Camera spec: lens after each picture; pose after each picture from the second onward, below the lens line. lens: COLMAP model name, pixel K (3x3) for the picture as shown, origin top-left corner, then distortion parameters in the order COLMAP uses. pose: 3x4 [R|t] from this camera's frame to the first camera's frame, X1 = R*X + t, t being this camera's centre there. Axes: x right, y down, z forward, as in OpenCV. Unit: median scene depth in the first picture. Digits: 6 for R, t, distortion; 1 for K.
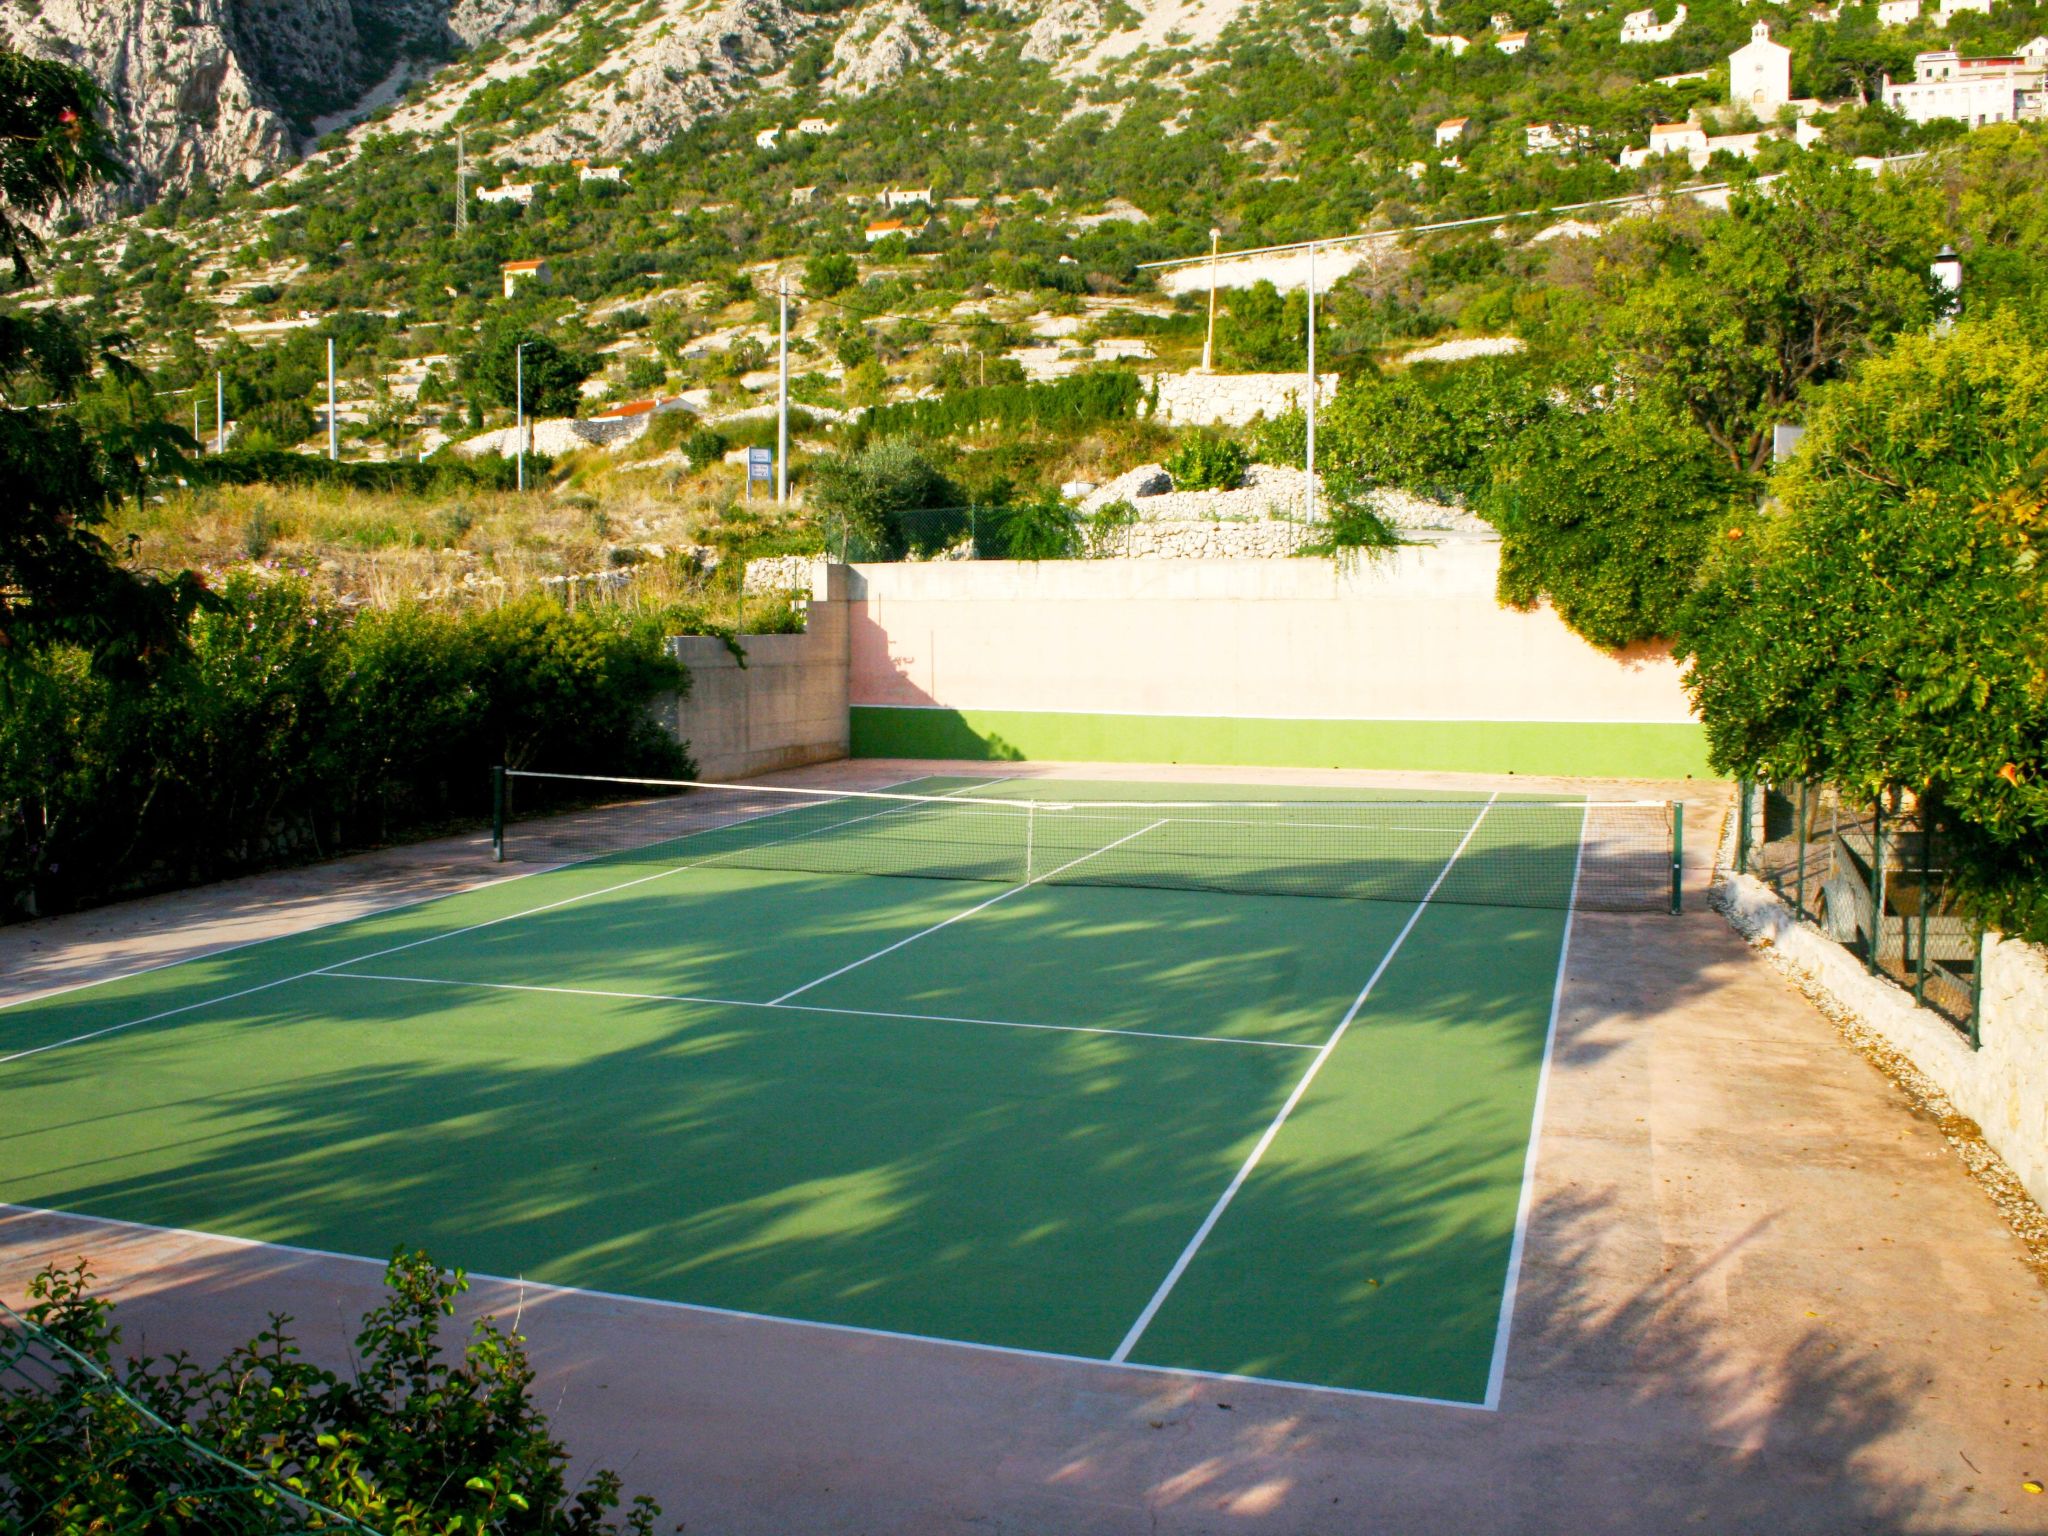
lens RADIAL K [[1841.1, 0, 1024.0], [0, 1841.1, 768.0], [0, 0, 1]] dist [-0.195596, 0.217099]
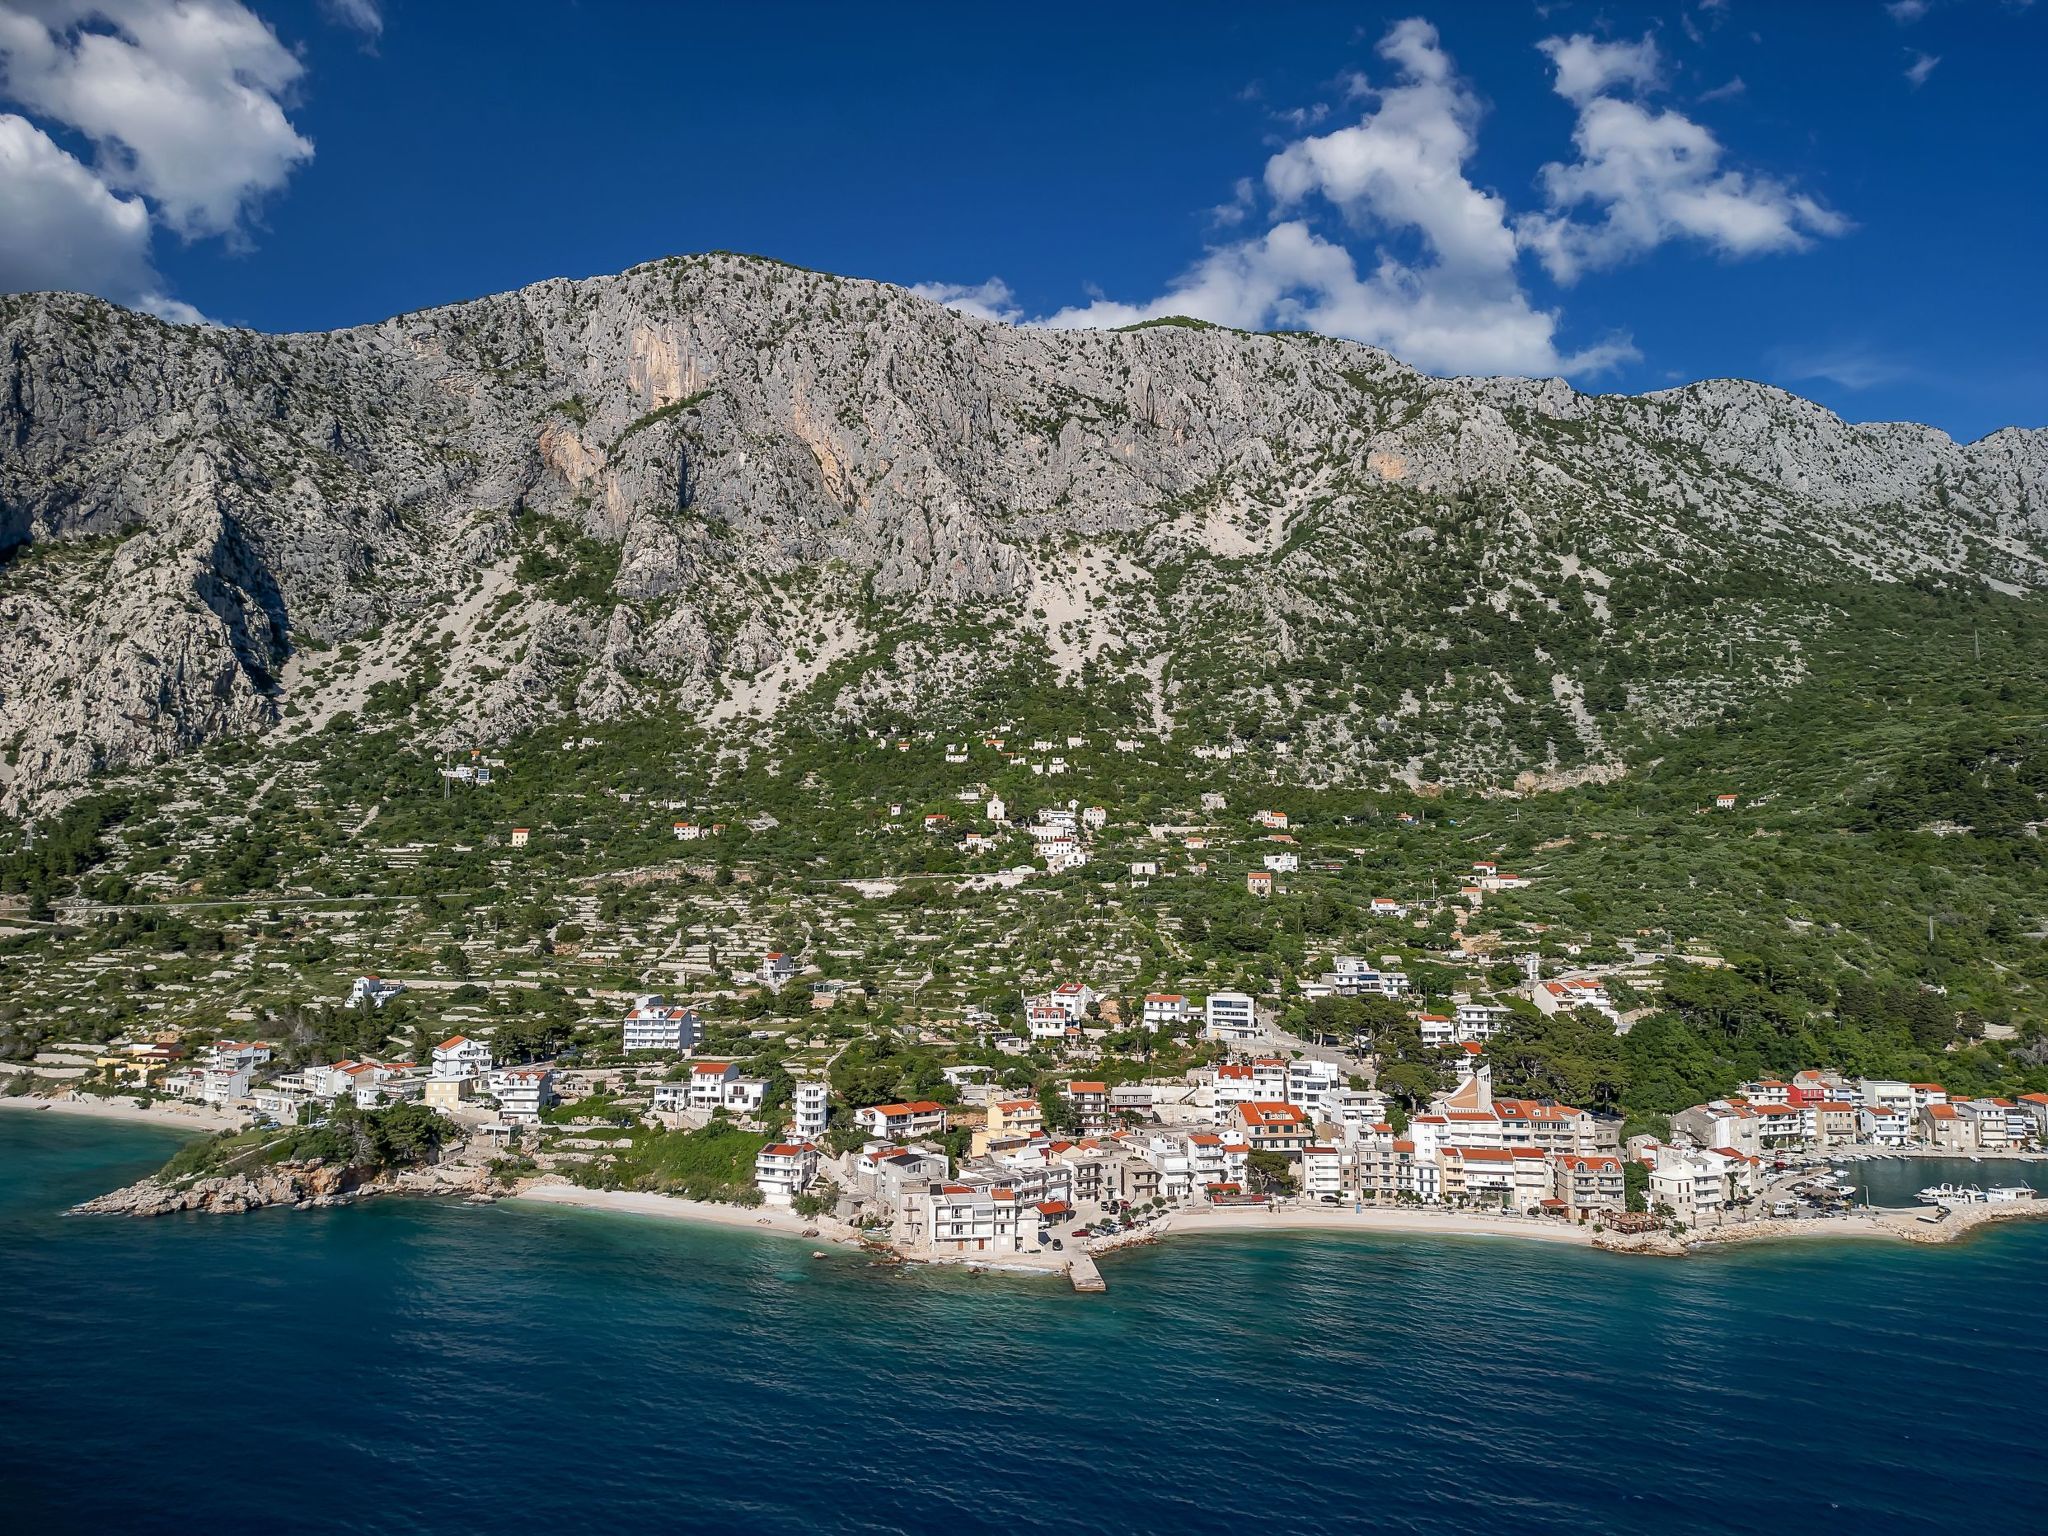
lens RADIAL K [[1414.6, 0, 1024.0], [0, 1414.6, 768.0], [0, 0, 1]] dist [0.042377, -0.051411]
pose [[0.912652, 0.044595, 0.406297, -0.332119], [0.029970, 0.984053, -0.175331, -0.004301], [-0.407637, 0.172193, 0.896762, -0.760917]]
